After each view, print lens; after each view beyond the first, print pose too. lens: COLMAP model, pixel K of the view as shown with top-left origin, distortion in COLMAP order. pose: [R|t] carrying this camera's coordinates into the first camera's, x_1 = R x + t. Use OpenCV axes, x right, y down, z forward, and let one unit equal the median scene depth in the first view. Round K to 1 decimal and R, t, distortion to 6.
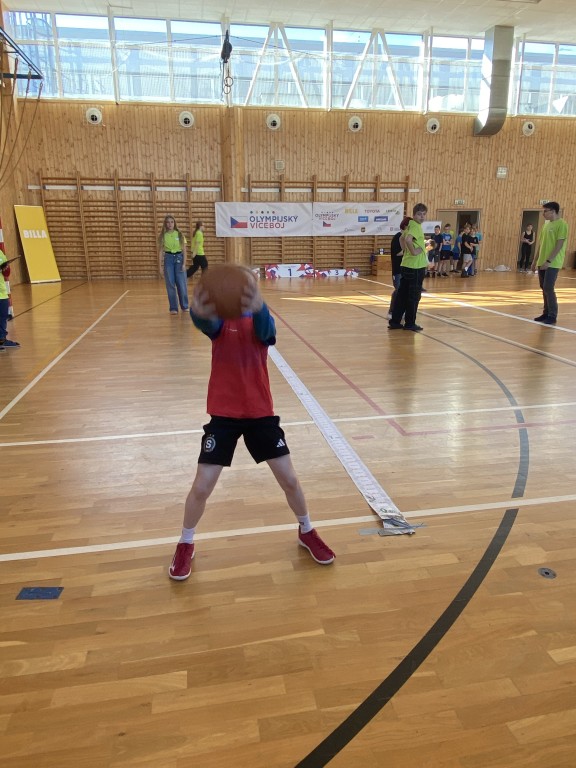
lens RADIAL K [[513.8, 0, 287.2], [0, 513.8, 373.6], [0, 0, 1]] dist [0.089238, -0.119508]
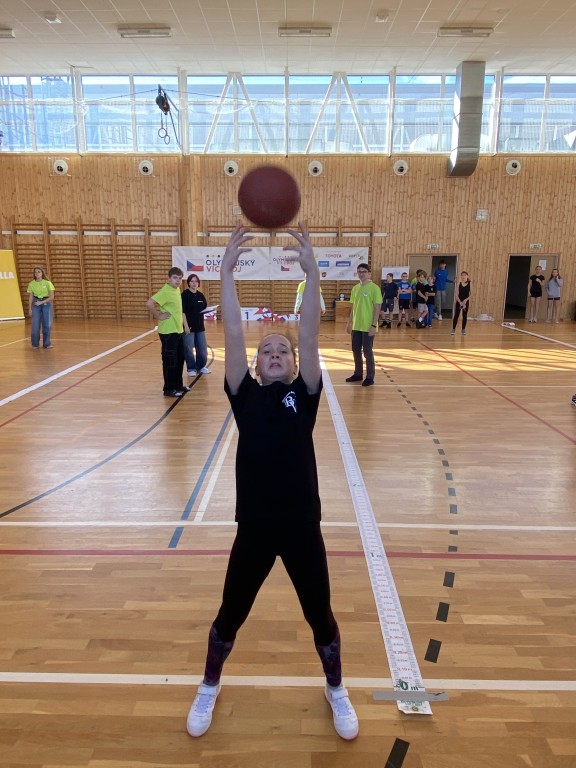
lens RADIAL K [[513.8, 0, 287.2], [0, 513.8, 373.6], [0, 0, 1]] dist [0.089238, -0.119508]
pose [[0.981666, 0.049075, -0.184182, 0.283399], [-0.060182, 0.996660, -0.055205, -0.038656], [0.180858, 0.065277, 0.981341, 0.059536]]
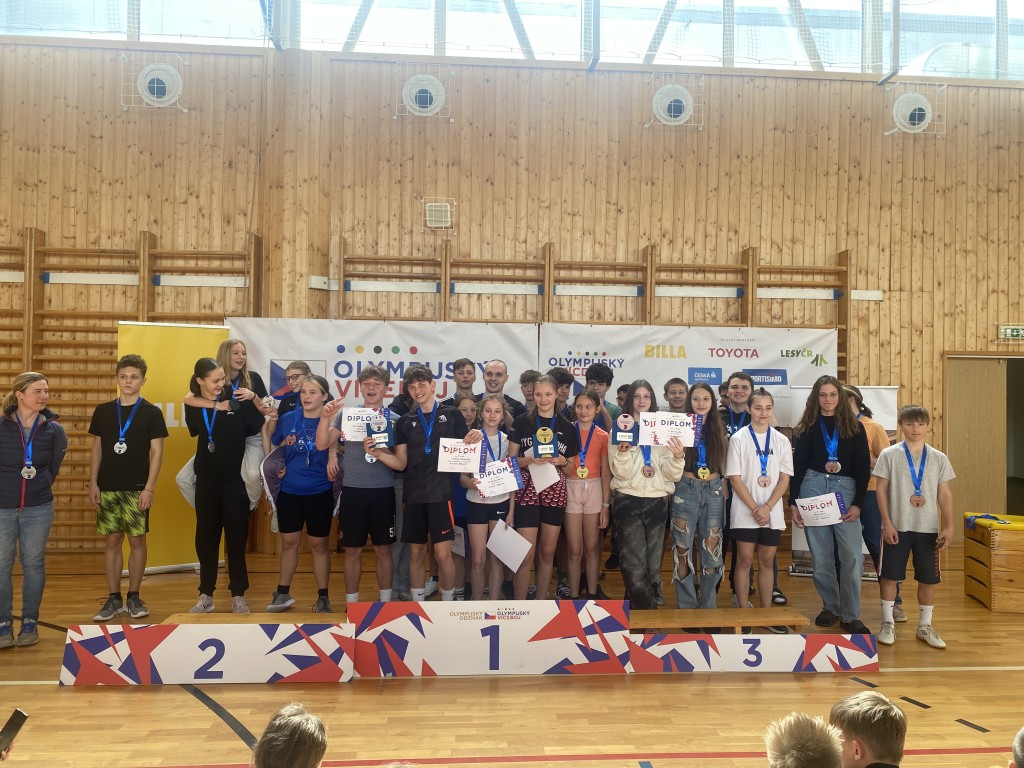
lens RADIAL K [[767.8, 0, 510.9], [0, 767.8, 375.0], [0, 0, 1]] dist [0.018061, -0.002449]
pose [[0.994132, 0.016765, -0.106865, 0.084431], [-0.046393, 0.958528, -0.281198, -0.173792], [0.097718, 0.284506, 0.953681, 0.581921]]
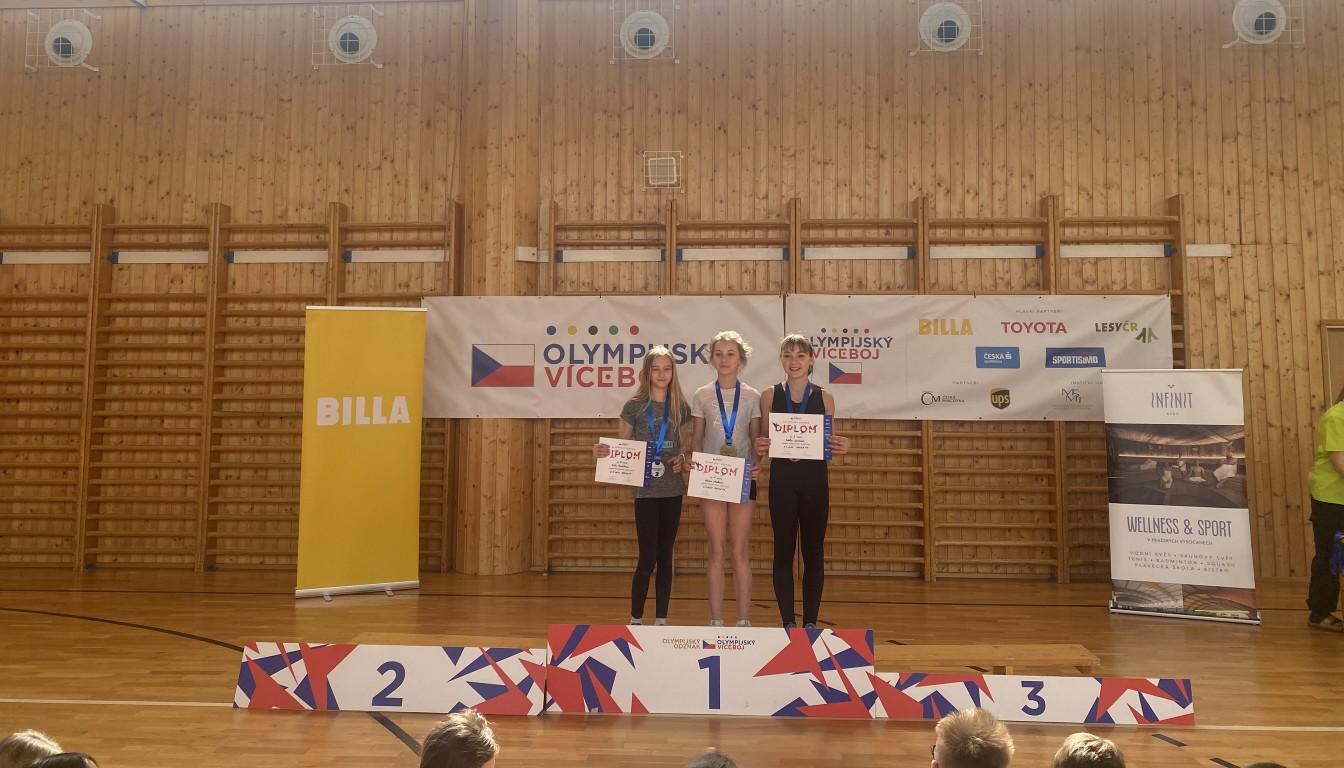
lens RADIAL K [[995.1, 0, 654.4], [0, 995.1, 280.9], [0, 0, 1]] dist [0.034058, -0.032775]
pose [[0.971710, -0.013240, -0.235807, 0.106130], [-0.069636, 0.937981, -0.339620, -0.167822], [0.225679, 0.346432, 0.910524, 0.544498]]
